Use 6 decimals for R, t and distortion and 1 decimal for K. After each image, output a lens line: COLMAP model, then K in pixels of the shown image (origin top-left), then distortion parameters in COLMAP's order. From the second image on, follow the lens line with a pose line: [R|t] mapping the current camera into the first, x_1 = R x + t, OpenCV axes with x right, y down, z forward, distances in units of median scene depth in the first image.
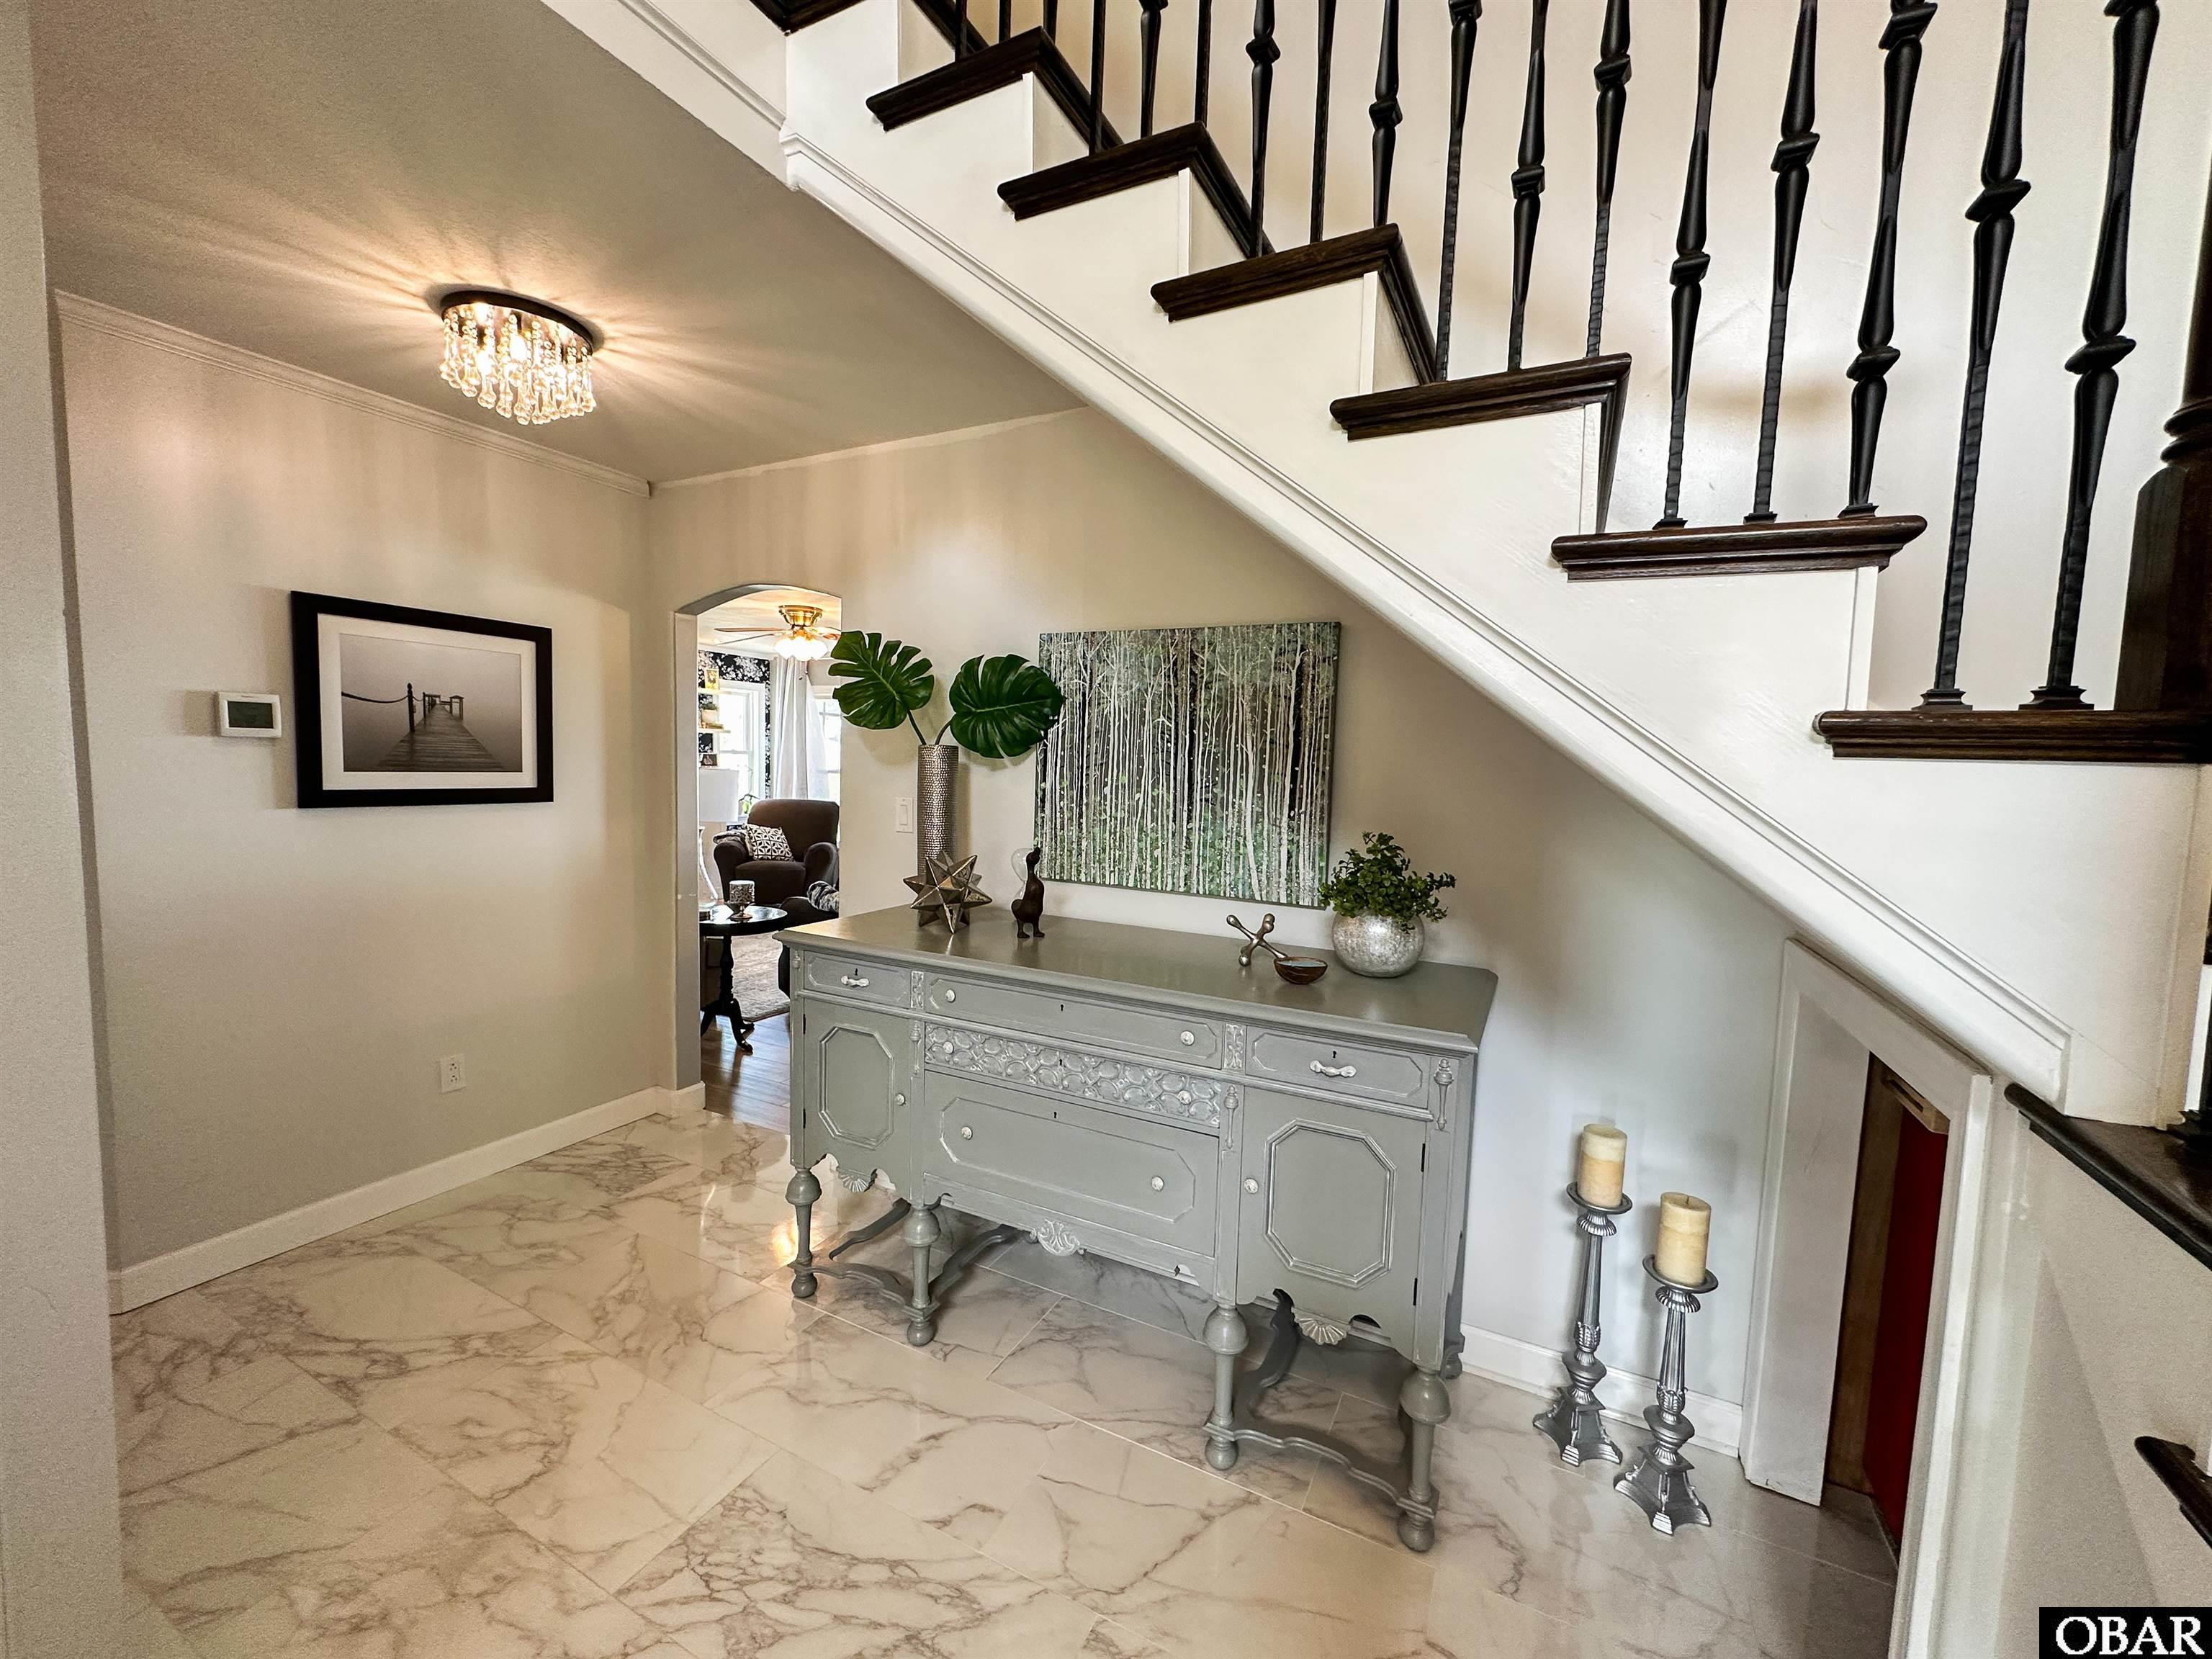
lens RADIAL K [[882.9, 0, 1100.1], [0, 882.9, 827.8], [0, 0, 1]] dist [-0.003340, 0.000921]
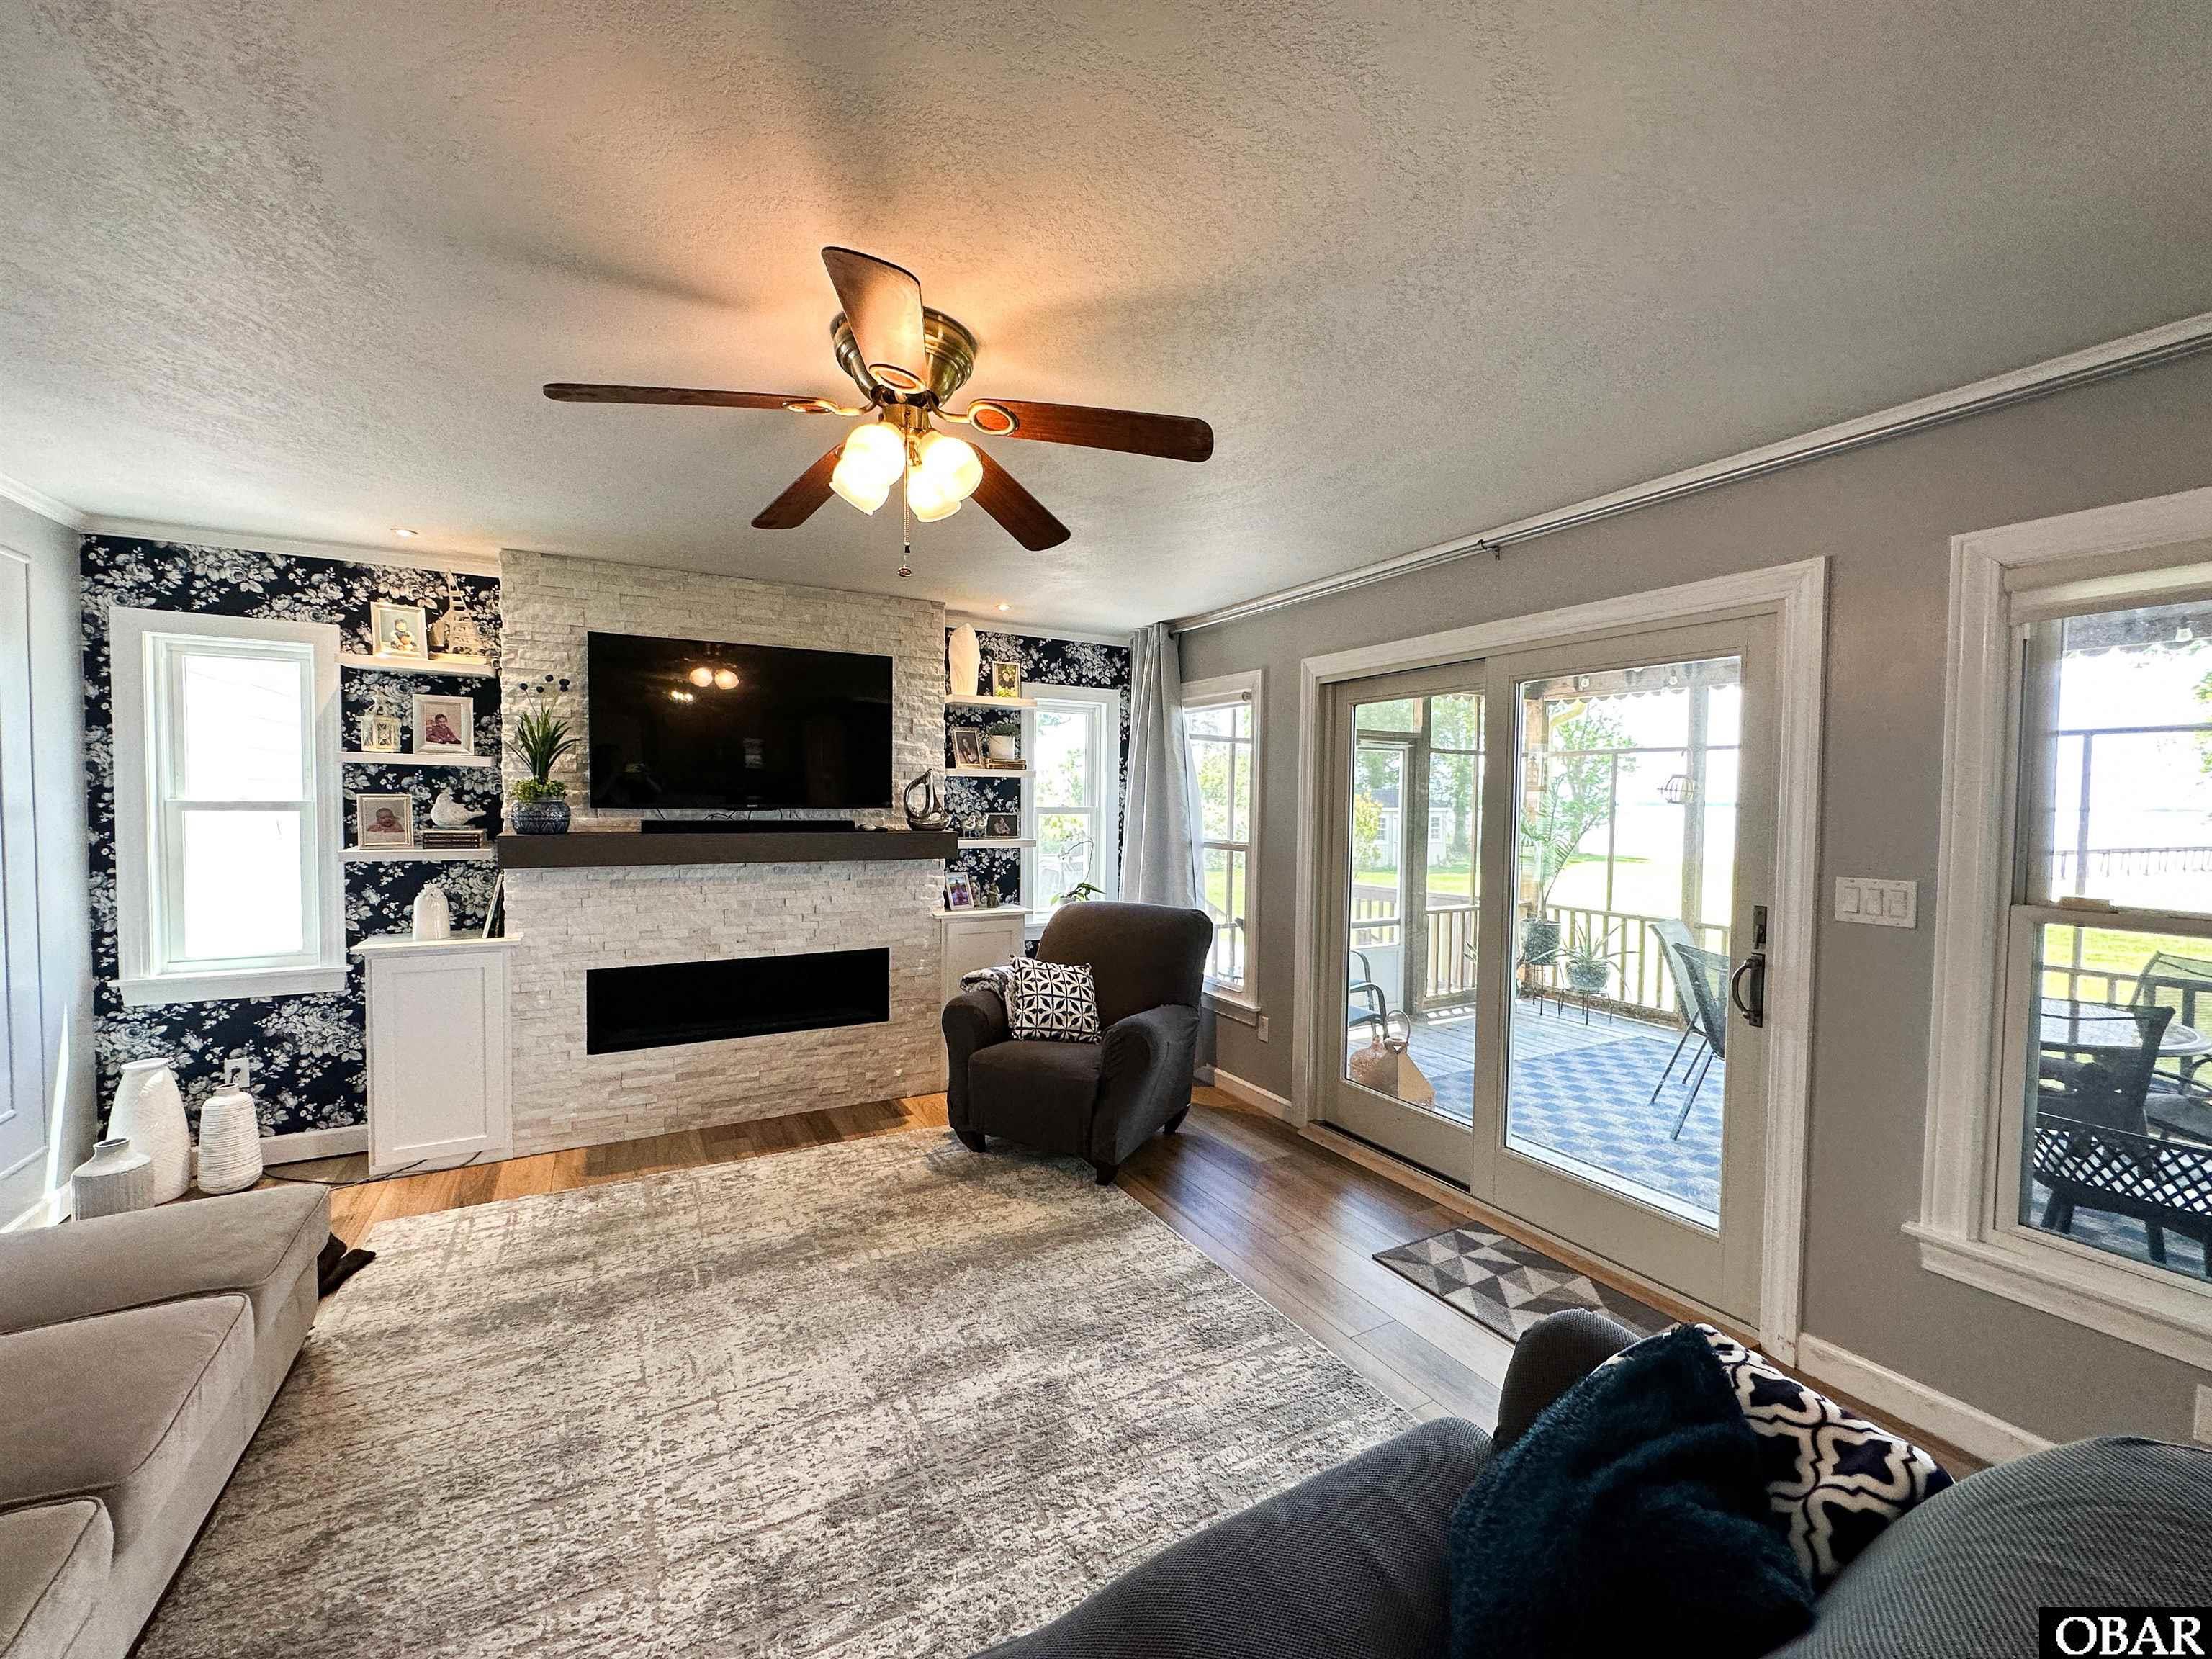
lens RADIAL K [[882.9, 0, 1105.5], [0, 882.9, 834.3], [0, 0, 1]] dist [-0.003340, 0.000921]
pose [[0.836986, 0.002241, -0.547219, -0.283407], [-0.030603, 0.998618, -0.042719, -0.167922], [0.546368, 0.052501, 0.835898, 1.924919]]
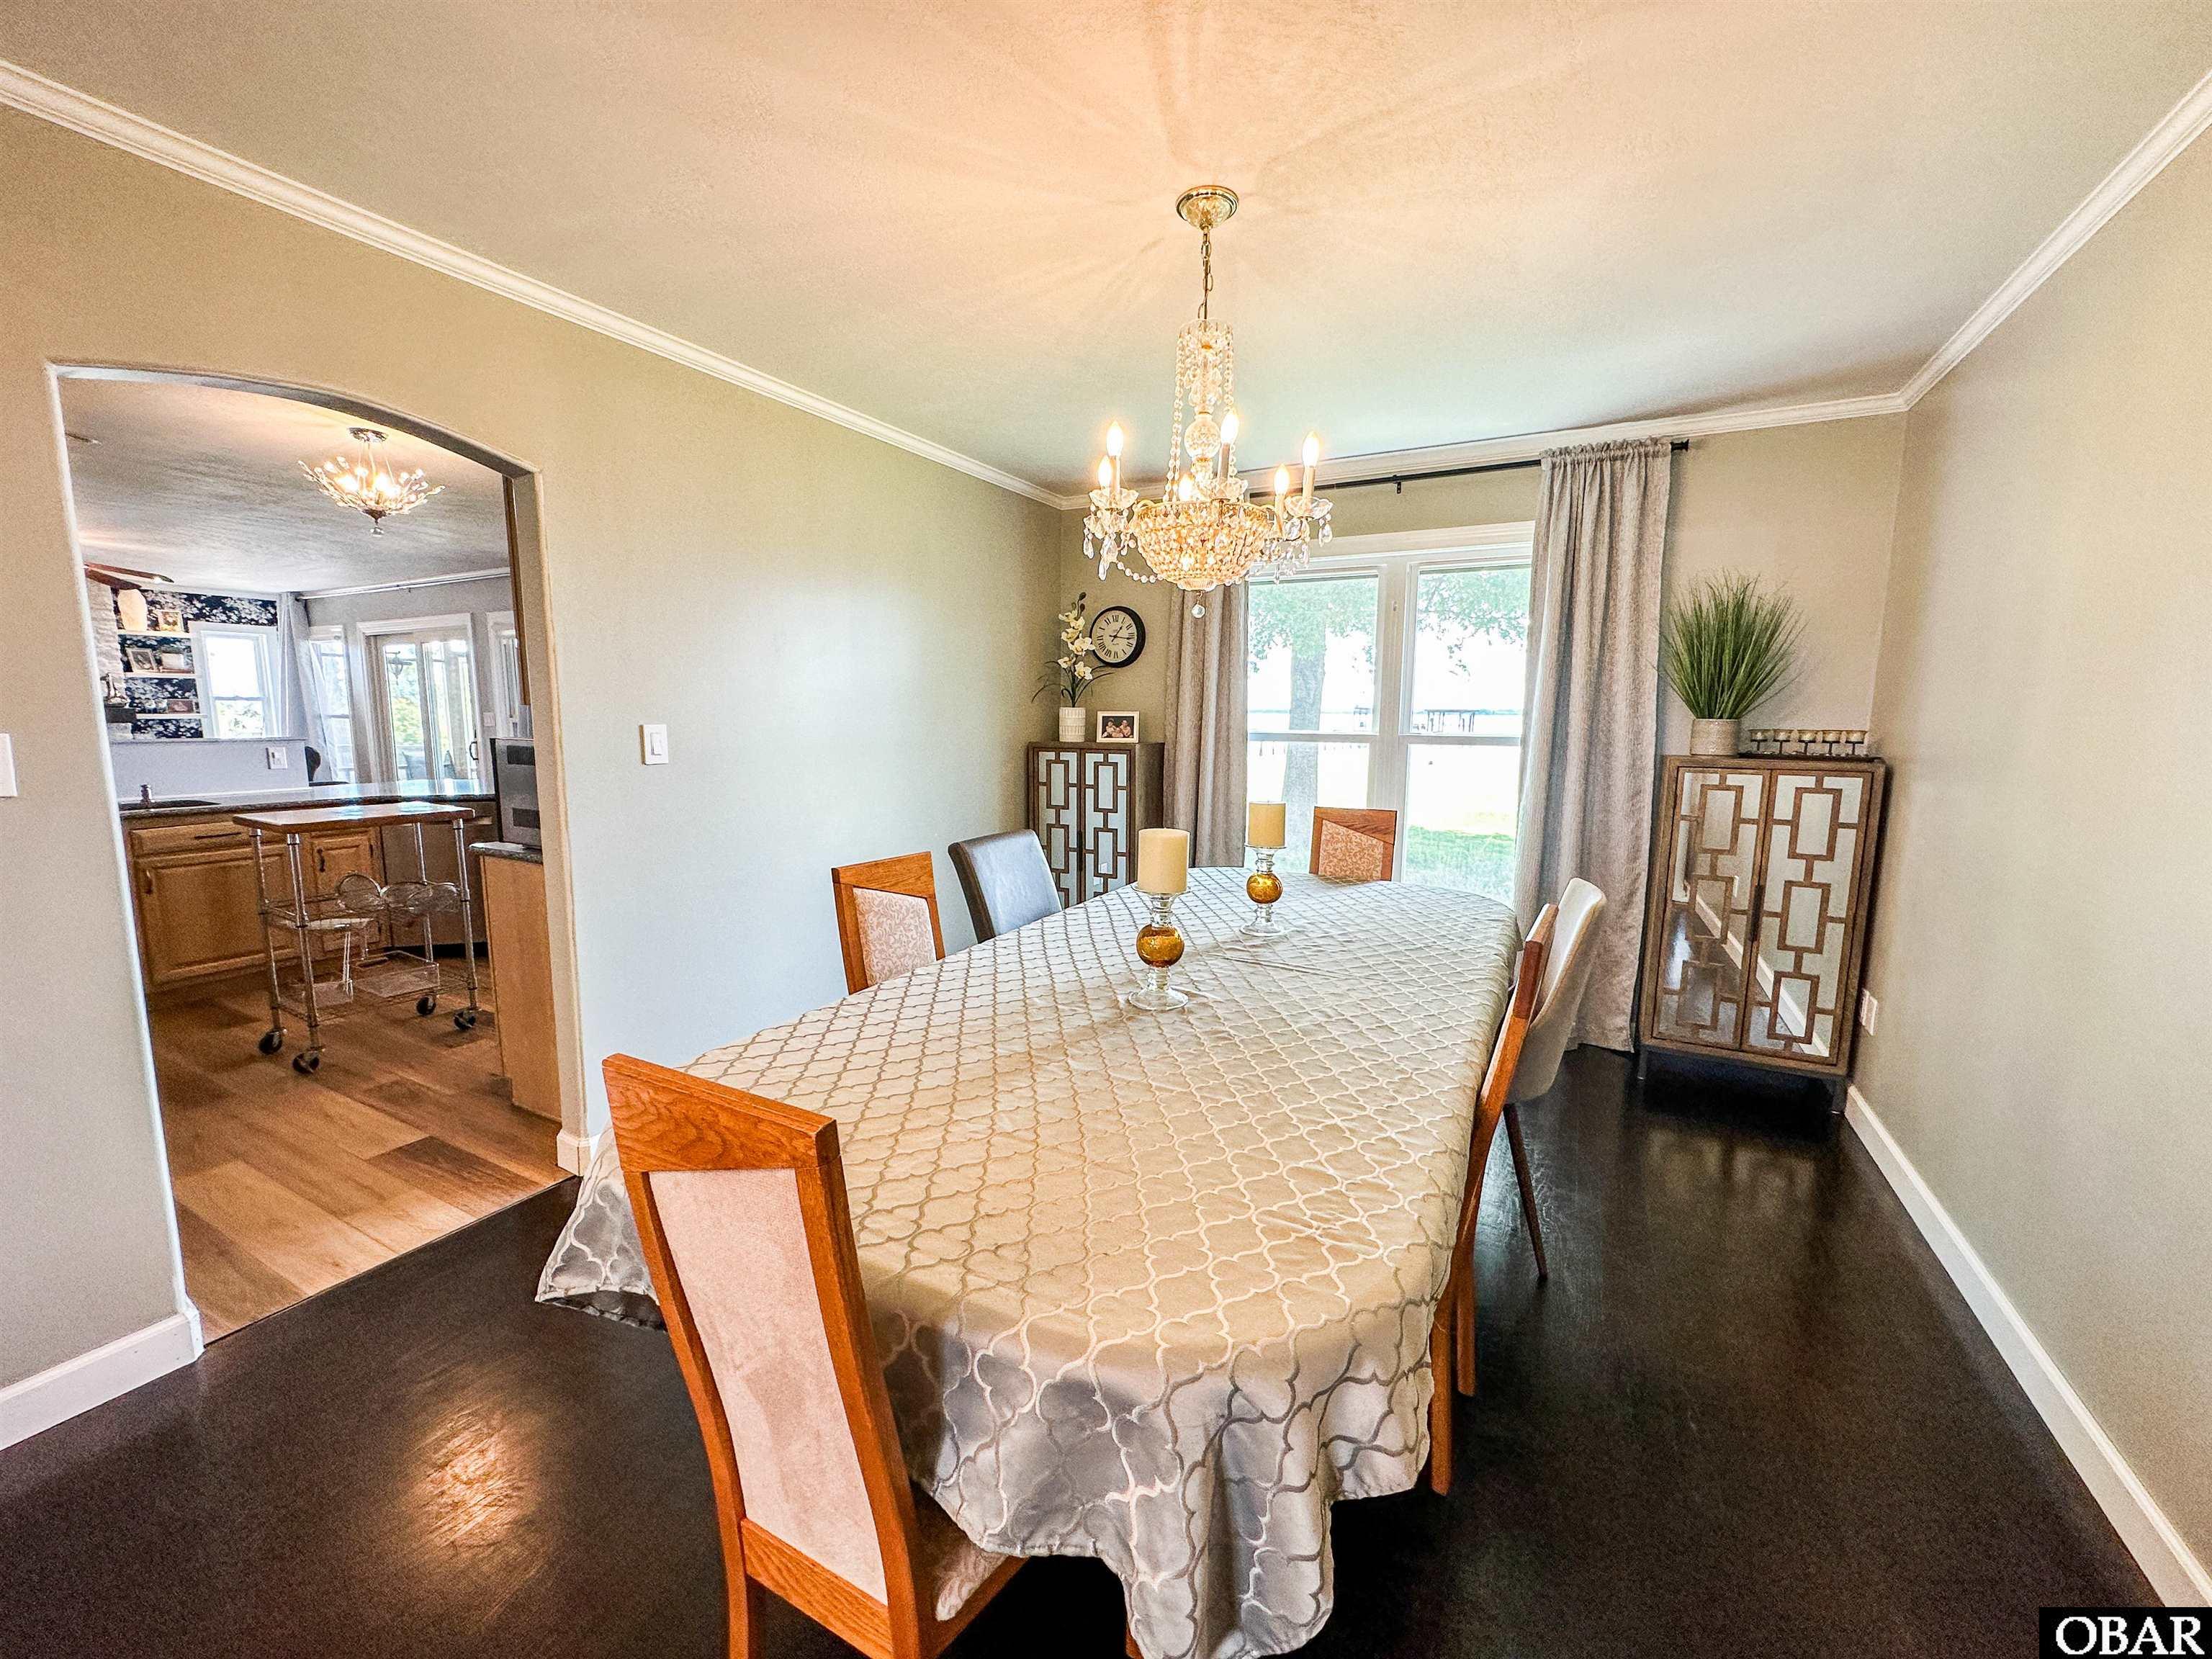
lens RADIAL K [[882.9, 0, 1108.2], [0, 882.9, 828.4], [0, 0, 1]] dist [-0.003340, 0.000921]
pose [[0.999667, -0.020086, -0.016209, 1.958398], [0.020914, 0.998394, 0.052642, 0.088466], [0.015126, -0.052963, 0.998482, 0.170947]]
